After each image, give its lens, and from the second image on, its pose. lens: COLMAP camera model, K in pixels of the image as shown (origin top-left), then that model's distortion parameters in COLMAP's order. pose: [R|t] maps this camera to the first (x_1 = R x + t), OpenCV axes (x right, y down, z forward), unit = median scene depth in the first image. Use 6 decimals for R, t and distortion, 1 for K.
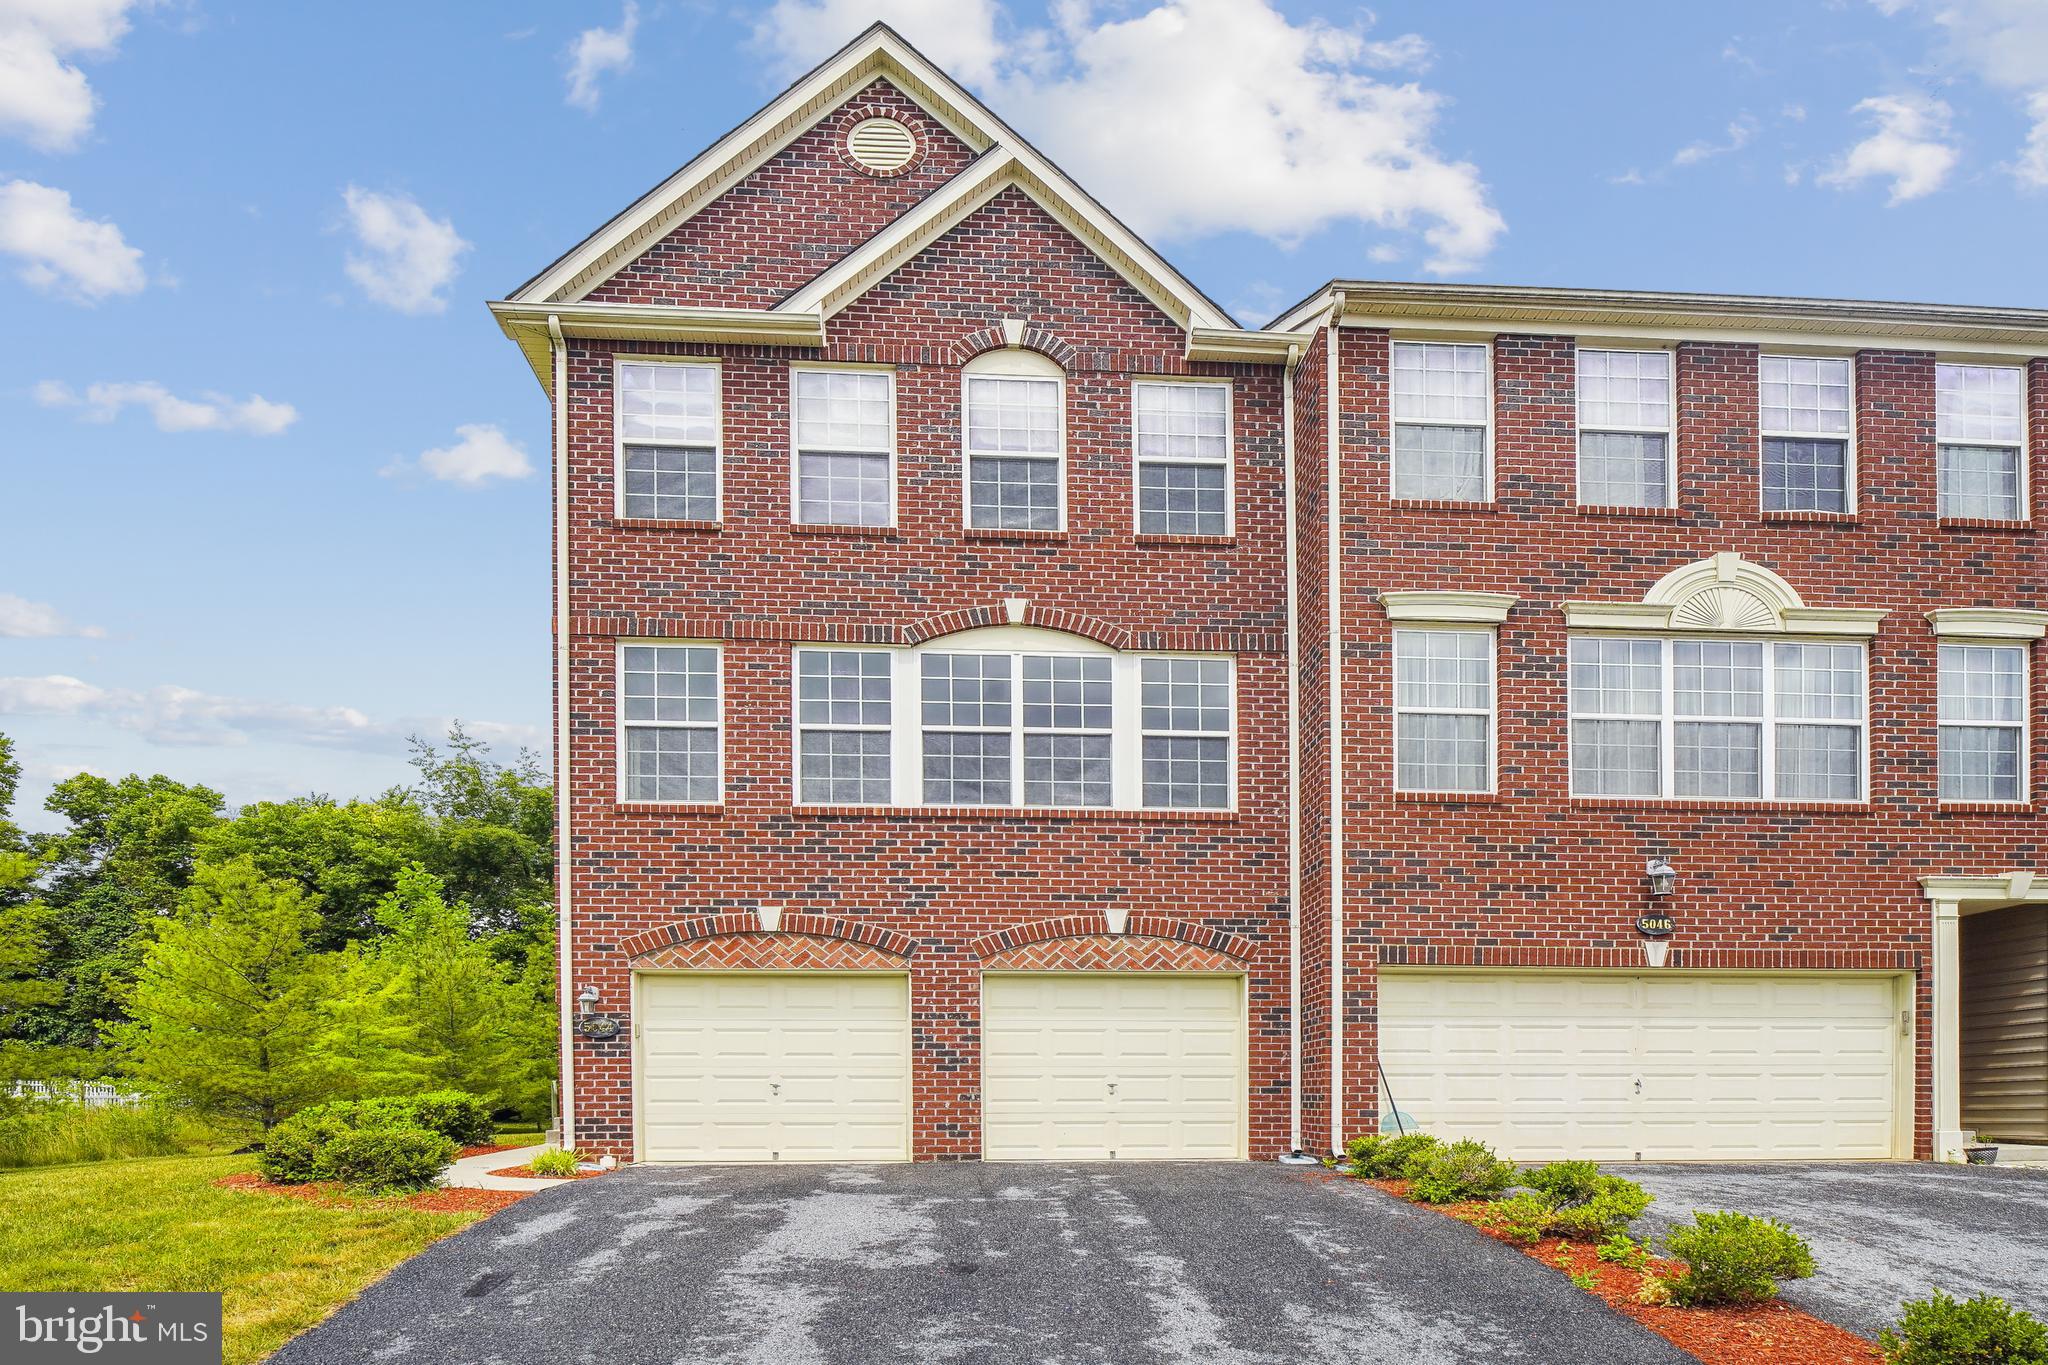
lens RADIAL K [[1033.2, 0, 1023.8], [0, 1033.2, 723.9], [0, 0, 1]] dist [0.001684, -0.000039]
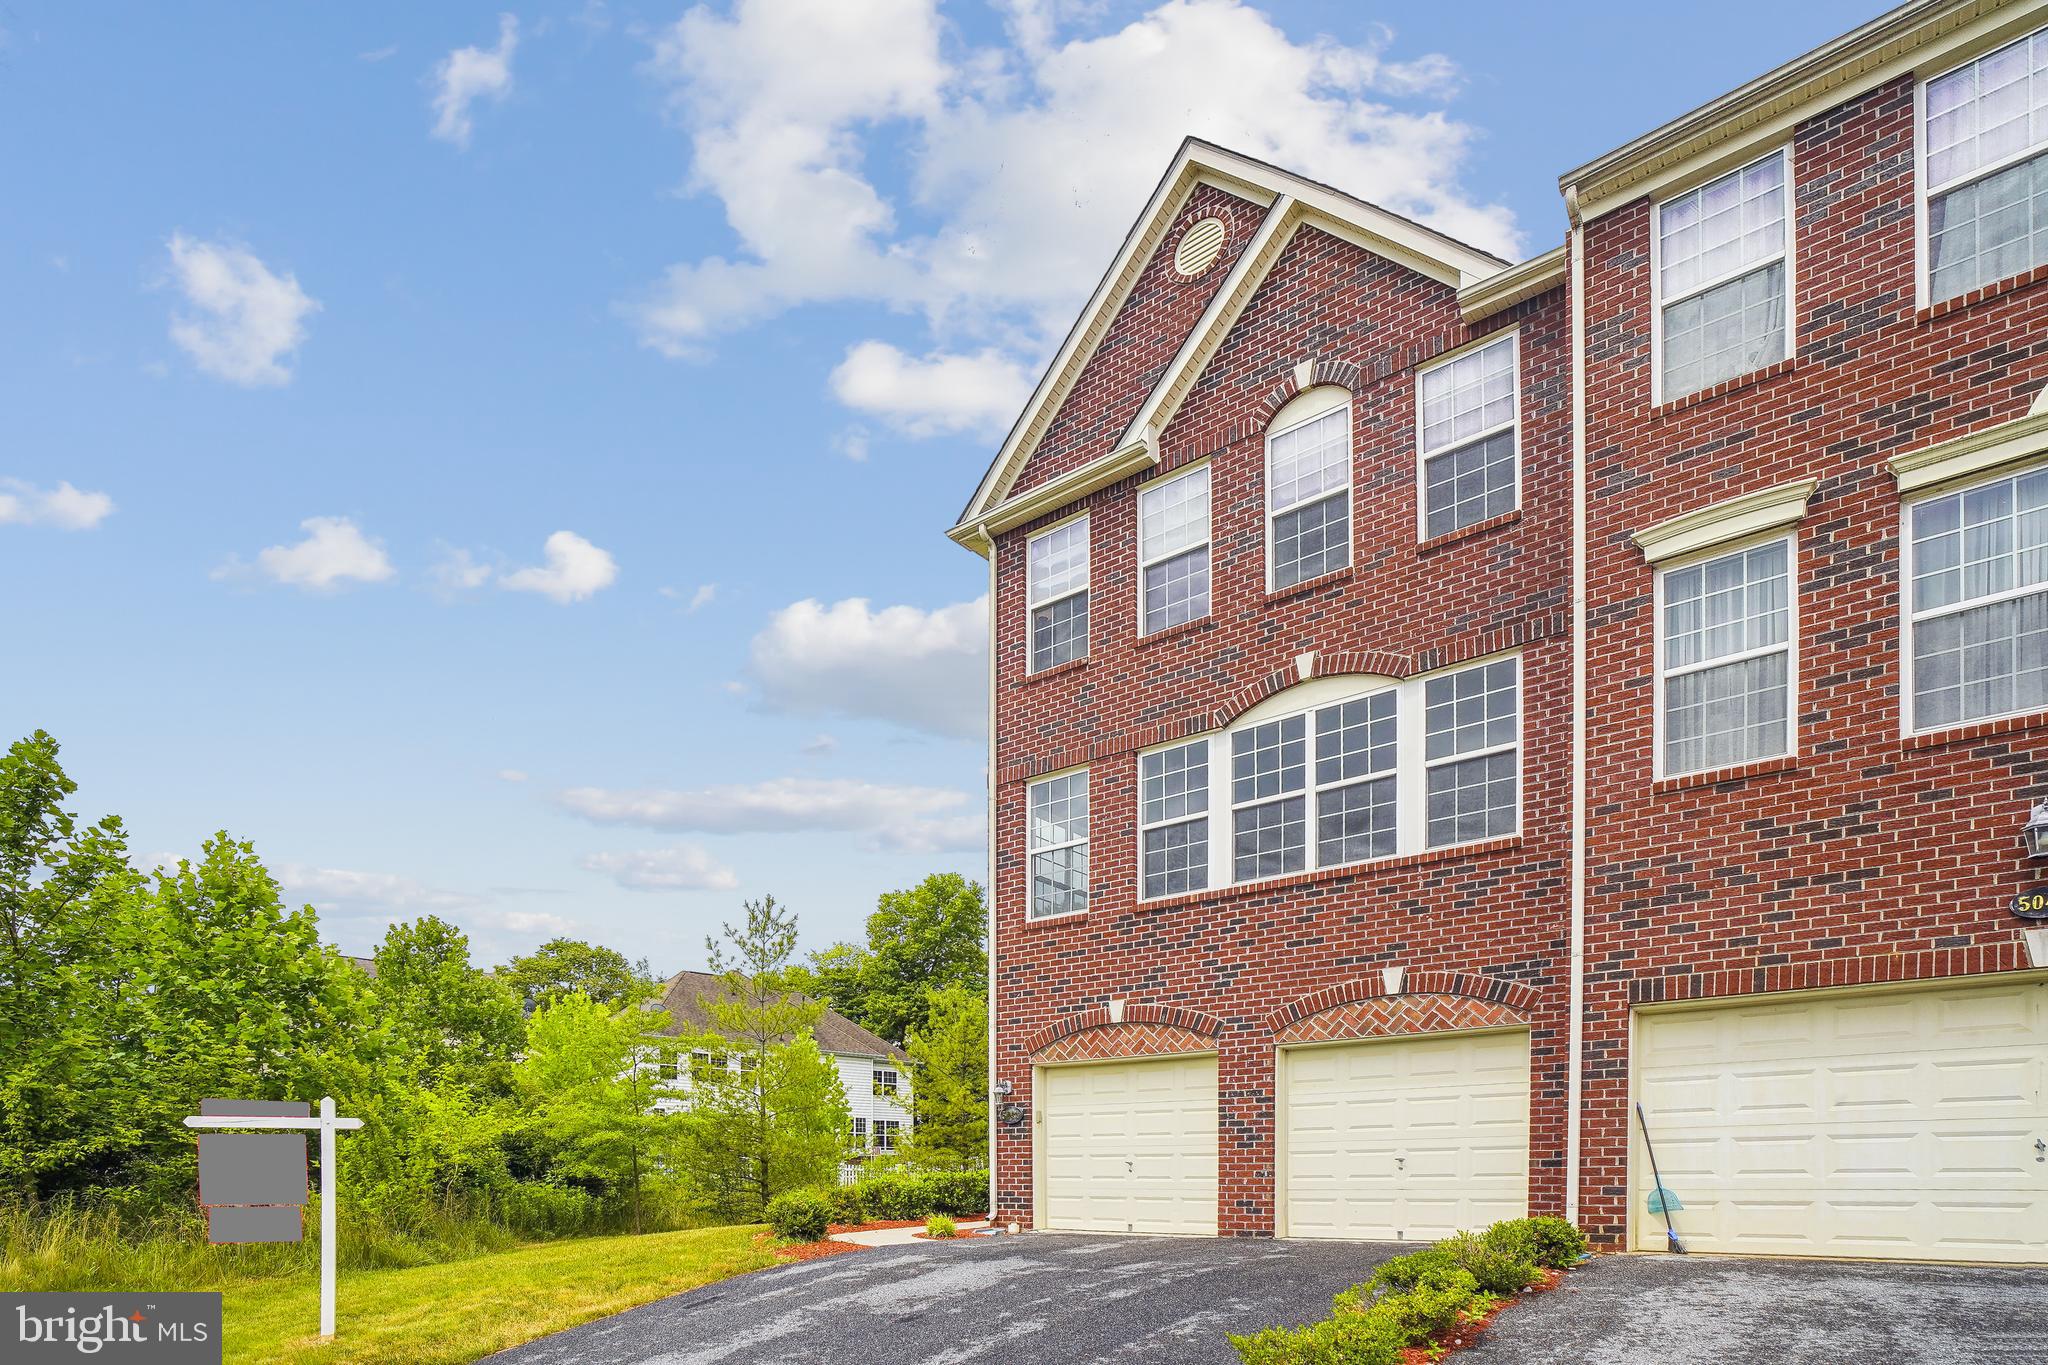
lens RADIAL K [[1083.9, 0, 1024.0], [0, 1083.9, 682.5], [0, 0, 1]] dist [-0.052168, 0.018861]
pose [[0.737084, -0.278762, -0.615630, 0.500215], [0.227721, 0.960137, -0.162110, 0.013003], [0.636279, -0.020704, 0.771181, 0.043050]]
